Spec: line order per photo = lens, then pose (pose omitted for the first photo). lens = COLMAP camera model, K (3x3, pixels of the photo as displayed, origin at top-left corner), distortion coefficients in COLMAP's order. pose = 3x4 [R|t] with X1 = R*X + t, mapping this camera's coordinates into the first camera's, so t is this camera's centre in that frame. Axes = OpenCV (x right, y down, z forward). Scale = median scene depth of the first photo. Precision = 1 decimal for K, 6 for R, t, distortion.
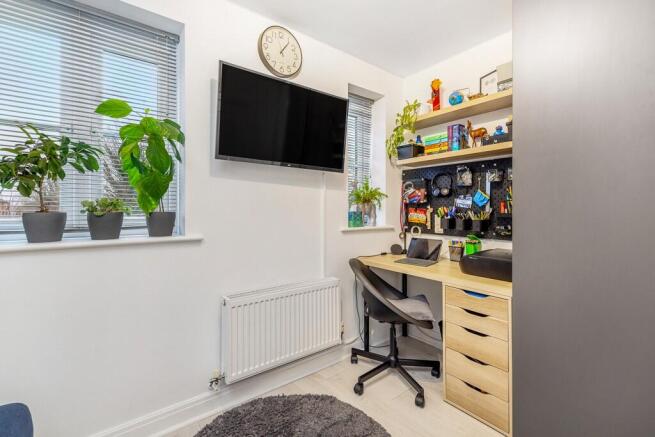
lens RADIAL K [[282.0, 0, 328.2], [0, 282.0, 204.9], [0, 0, 1]] dist [0.000216, 0.000140]
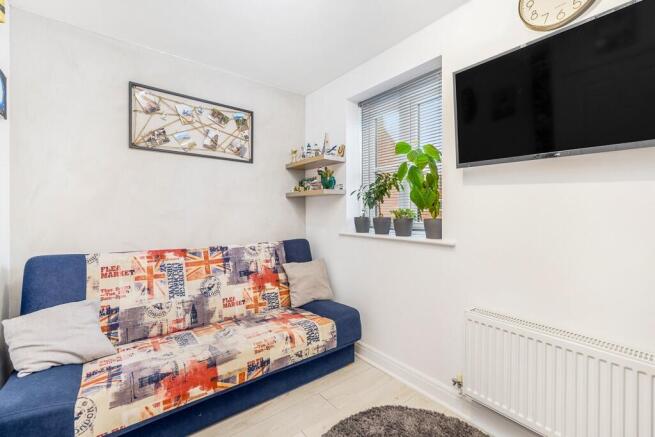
lens RADIAL K [[288.4, 0, 327.5], [0, 288.4, 218.5], [0, 0, 1]] dist [0.000142, 0.000106]
pose [[0.009789, 0.015855, -0.999826, 0.674020], [-0.008067, 0.999843, 0.015776, 0.007734], [0.999920, 0.007911, 0.009916, 0.532873]]
